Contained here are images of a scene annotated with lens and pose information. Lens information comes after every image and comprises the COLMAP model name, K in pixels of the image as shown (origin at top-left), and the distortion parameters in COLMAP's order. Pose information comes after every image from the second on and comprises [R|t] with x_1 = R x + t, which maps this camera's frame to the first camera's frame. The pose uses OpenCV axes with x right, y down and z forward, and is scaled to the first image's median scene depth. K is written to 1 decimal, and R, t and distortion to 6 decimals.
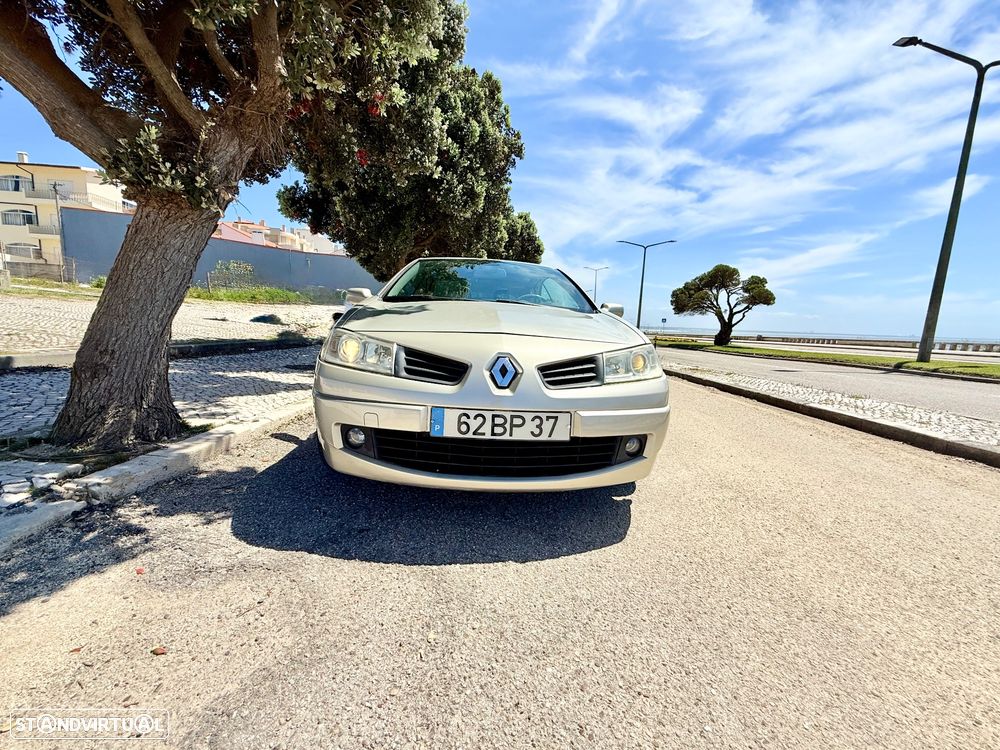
lens RADIAL K [[388.5, 0, 514.5], [0, 388.5, 382.0], [0, 0, 1]] dist [0.002366, -0.002109]
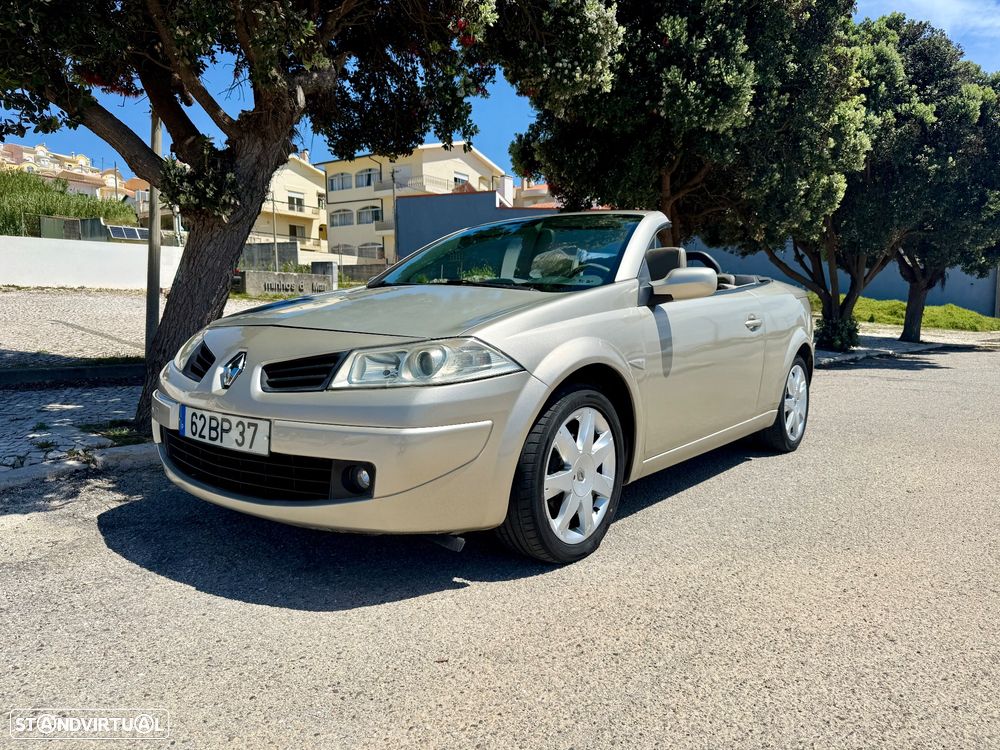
lens RADIAL K [[724.9, 0, 502.0], [0, 724.9, 366.2], [0, 0, 1]] dist [0.008547, -0.019885]
pose [[0.736800, 0.015318, -0.675938, 1.550974], [-0.075679, 0.995329, -0.059938, 0.016892], [0.671862, 0.095317, 0.734517, 0.190108]]
